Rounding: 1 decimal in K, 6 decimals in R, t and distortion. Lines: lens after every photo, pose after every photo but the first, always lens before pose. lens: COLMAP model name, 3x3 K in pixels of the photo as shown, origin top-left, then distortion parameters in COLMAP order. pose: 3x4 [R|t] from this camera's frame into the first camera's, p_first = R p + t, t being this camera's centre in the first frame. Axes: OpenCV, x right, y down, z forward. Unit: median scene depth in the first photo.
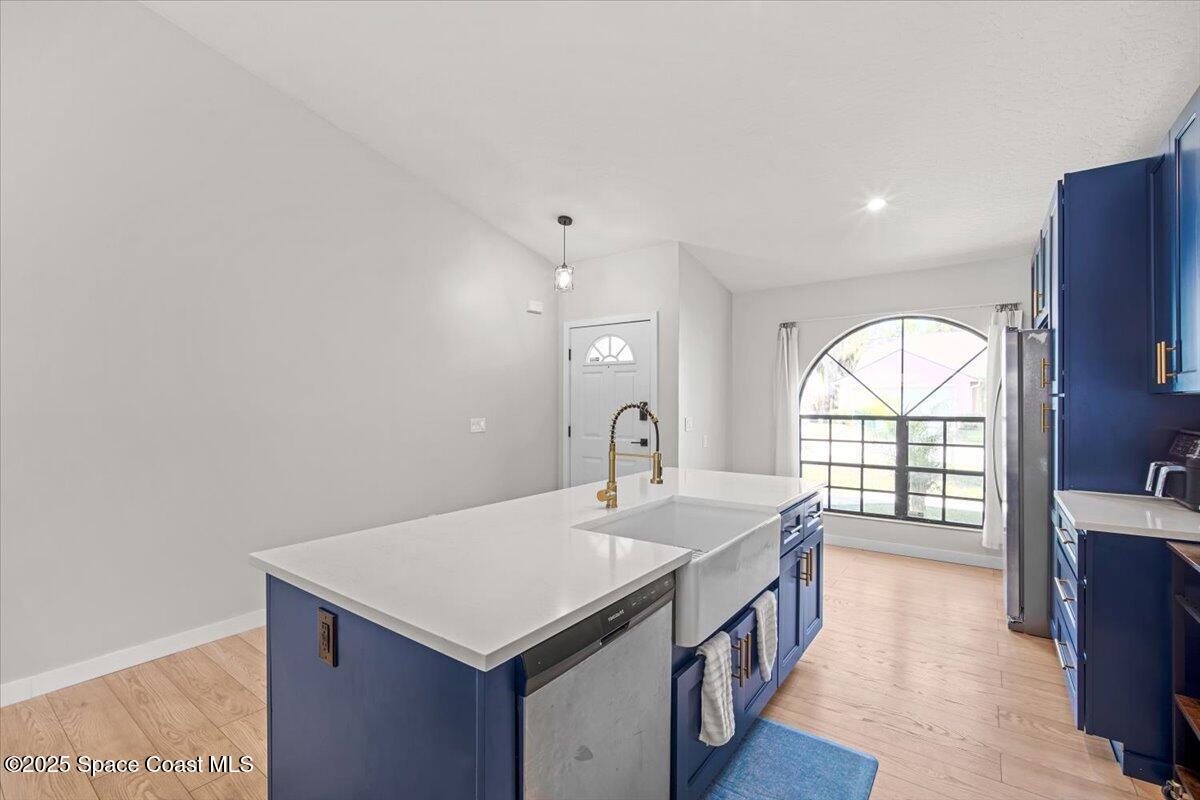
lens RADIAL K [[526.5, 0, 597.2], [0, 526.5, 406.1], [0, 0, 1]] dist [-0.013514, 0.004005]
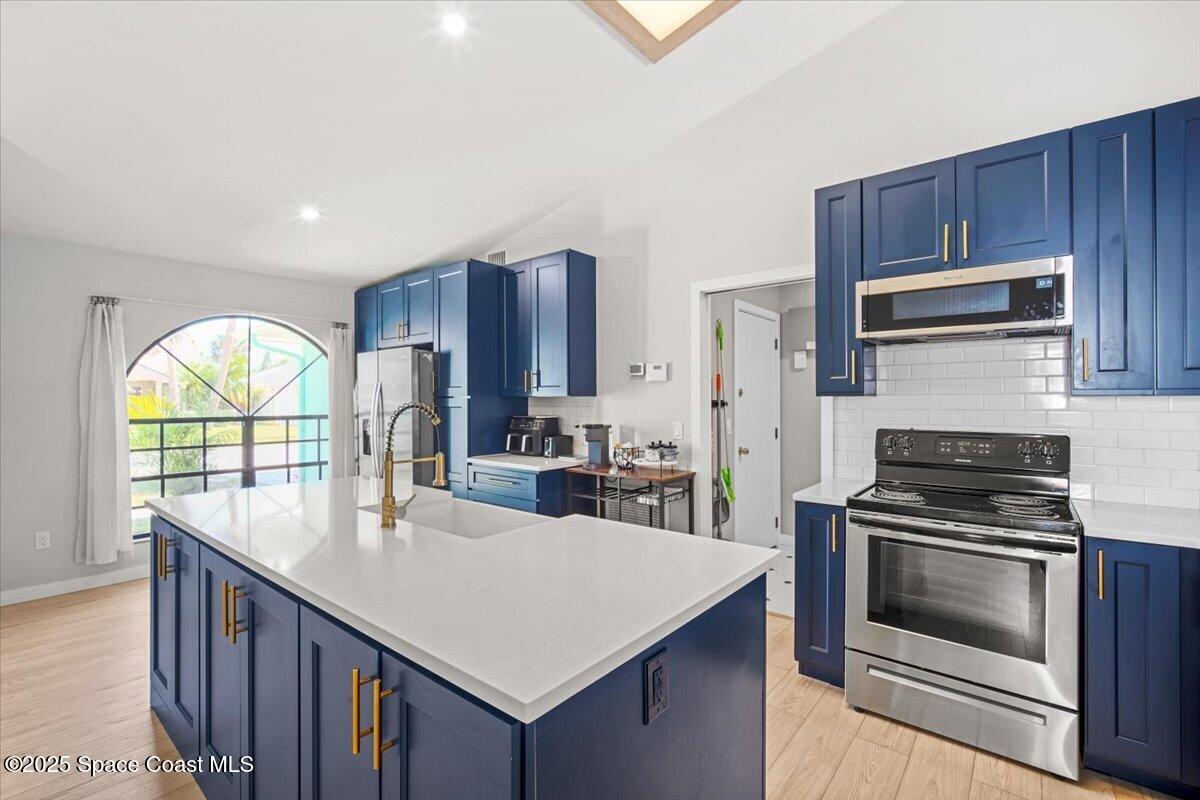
lens RADIAL K [[526.5, 0, 597.2], [0, 526.5, 395.1], [0, 0, 1]] dist [-0.013514, 0.004005]
pose [[0.058259, 0.009711, 0.998254, -0.367274], [0.011527, 0.999879, -0.010400, -0.003314], [-0.998235, 0.012112, 0.058141, 0.282703]]
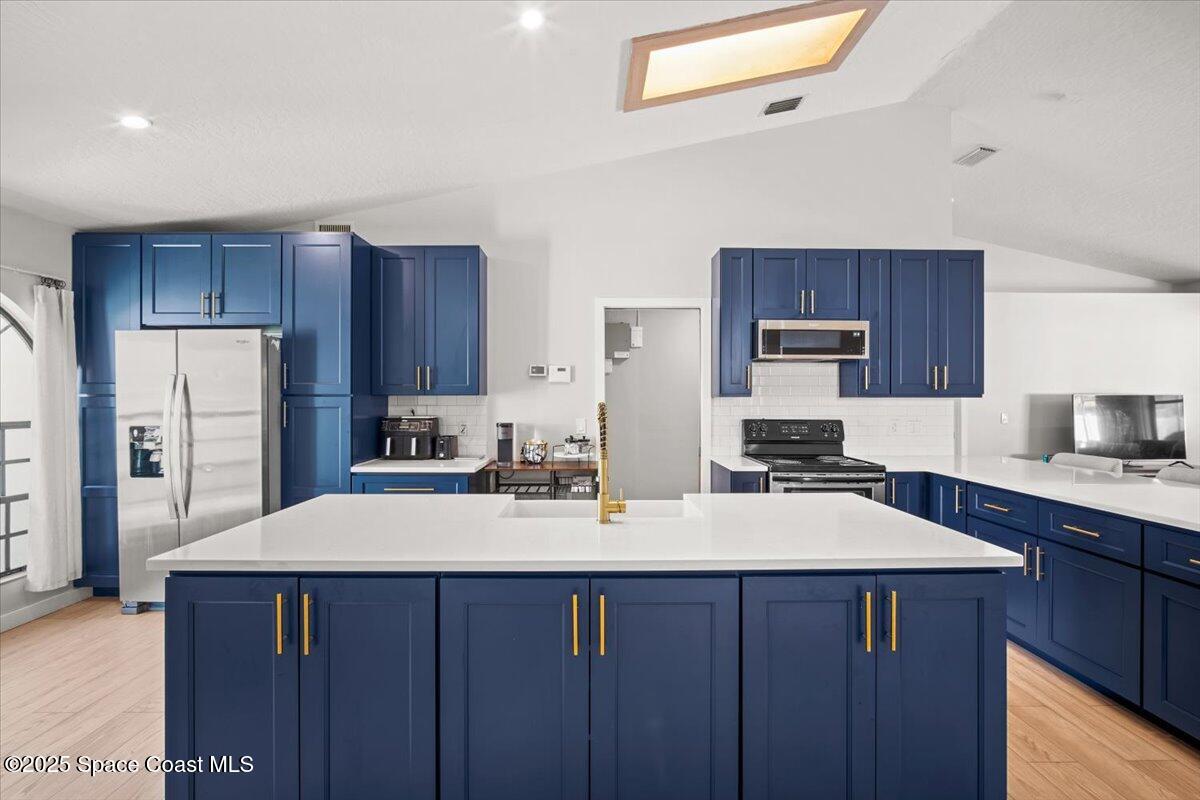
lens RADIAL K [[526.5, 0, 598.0], [0, 526.5, 397.3], [0, 0, 1]] dist [-0.013514, 0.004005]
pose [[-0.595823, 0.002238, 0.803113, -0.311278], [0.007322, 0.999970, 0.002646, -0.007976], [-0.803083, 0.007457, -0.595821, 0.705359]]
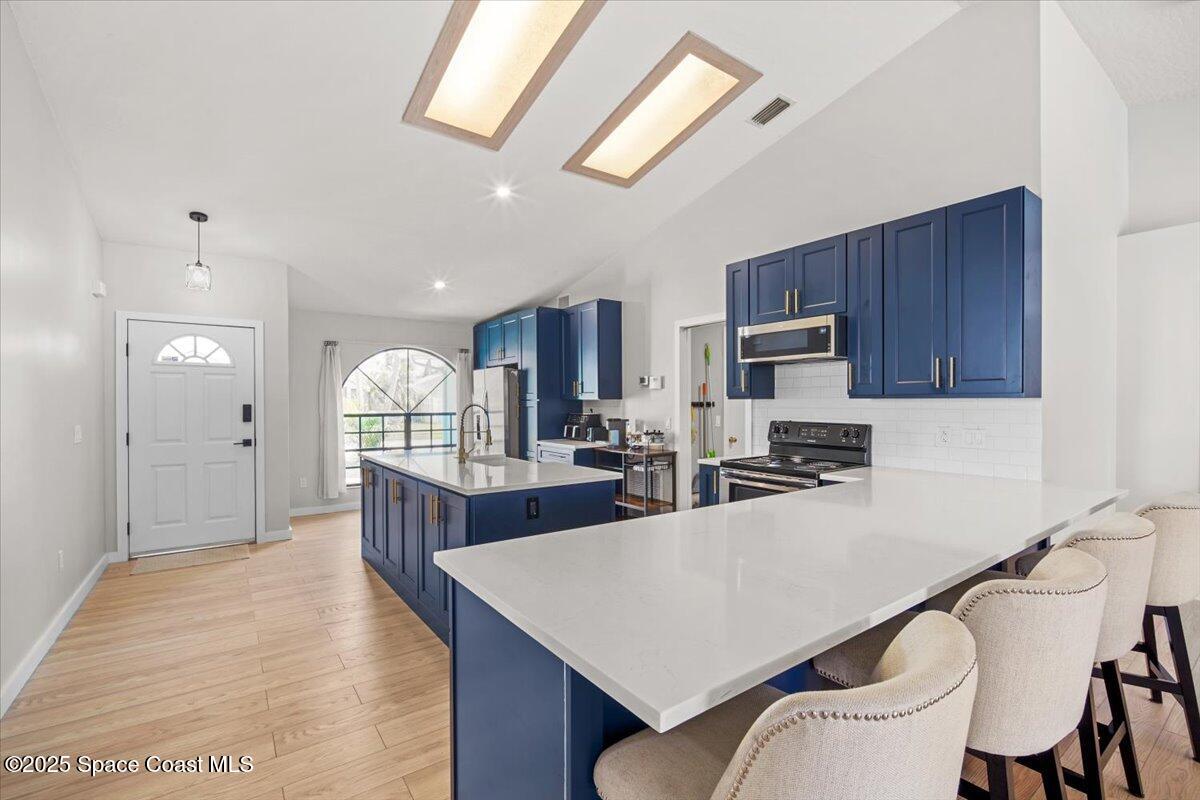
lens RADIAL K [[526.5, 0, 595.1], [0, 526.5, 404.2], [0, 0, 1]] dist [-0.013514, 0.004005]
pose [[0.309825, -0.003630, 0.950787, -0.693715], [0.012320, 0.999924, -0.000198, 0.000571], [-0.950714, 0.011775, 0.309846, 0.013403]]
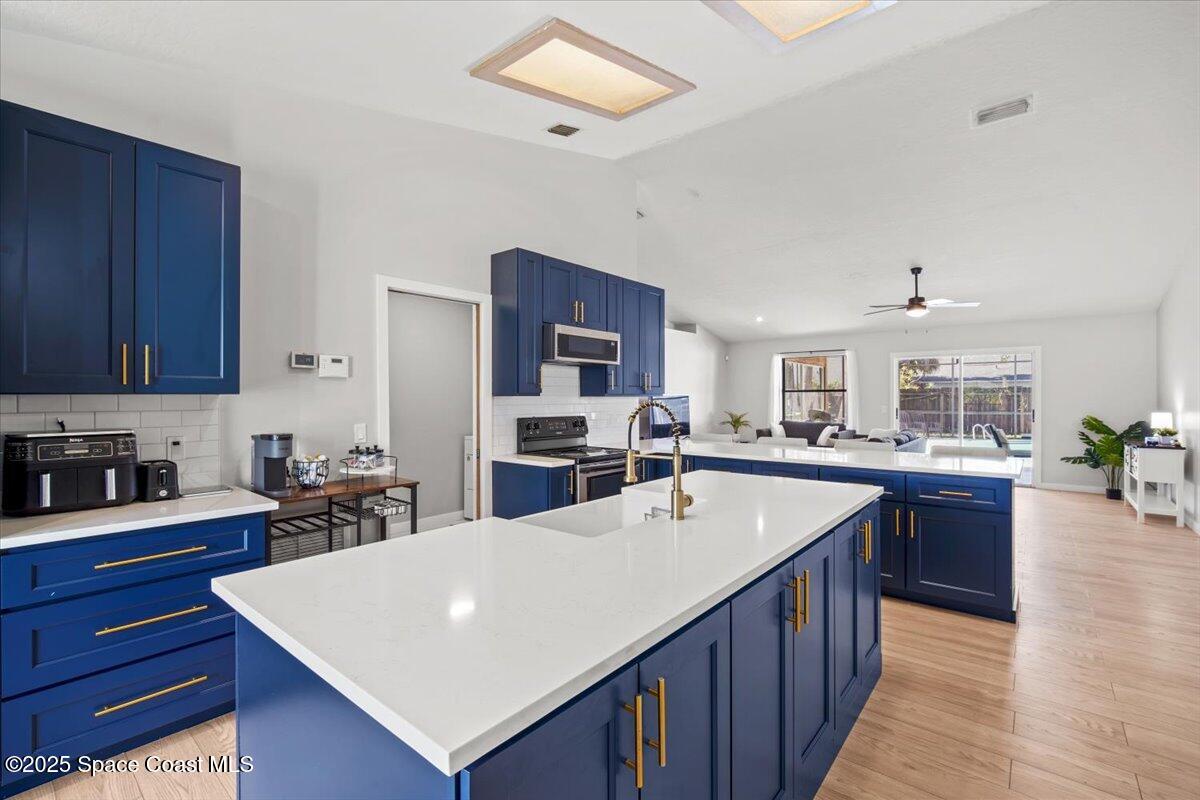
lens RADIAL K [[526.5, 0, 595.4], [0, 526.5, 397.8], [0, 0, 1]] dist [-0.013514, 0.004005]
pose [[-0.997591, 0.007472, 0.068965, 0.049734], [0.007992, 0.999942, 0.007259, -0.007575], [-0.068907, 0.007792, -0.997593, 0.872144]]
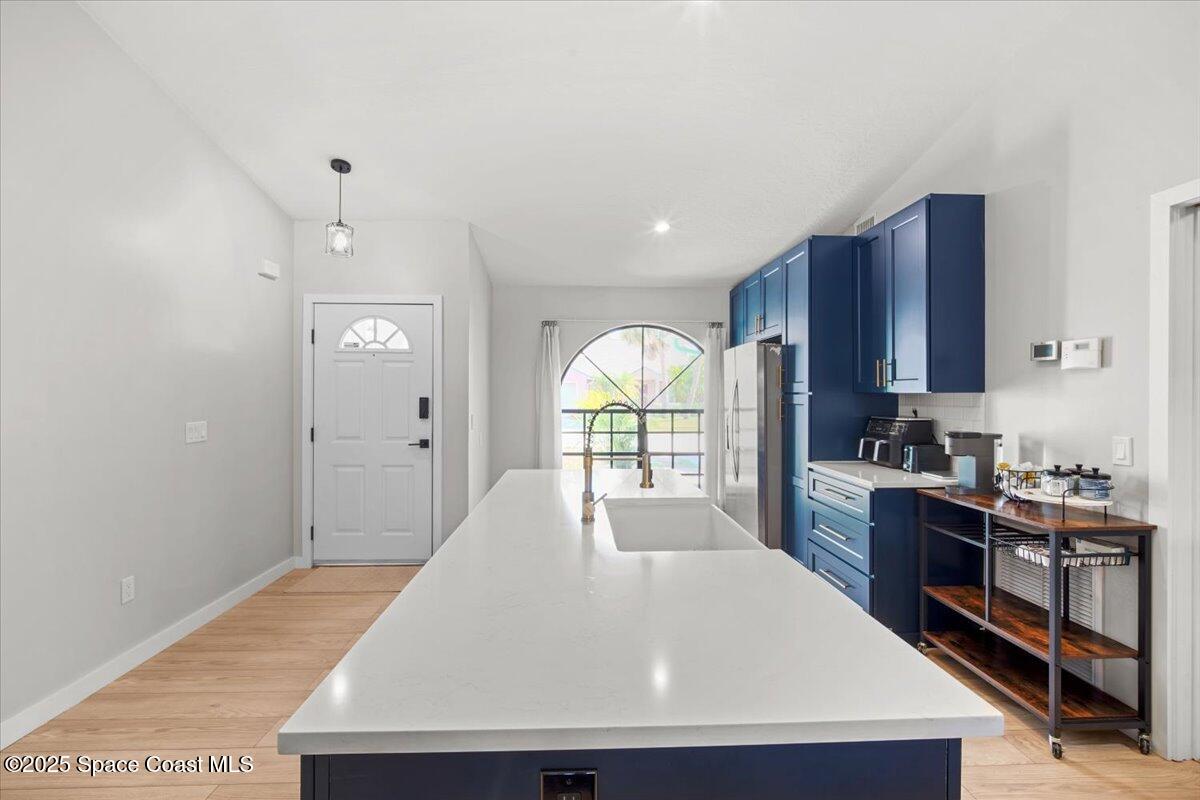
lens RADIAL K [[526.5, 0, 597.9], [0, 526.5, 396.0], [0, 0, 1]] dist [-0.013514, 0.004005]
pose [[0.779882, 0.001297, 0.625925, -0.232309], [0.003013, 0.999978, -0.005826, -0.004236], [-0.625919, 0.006430, 0.779862, 0.142502]]
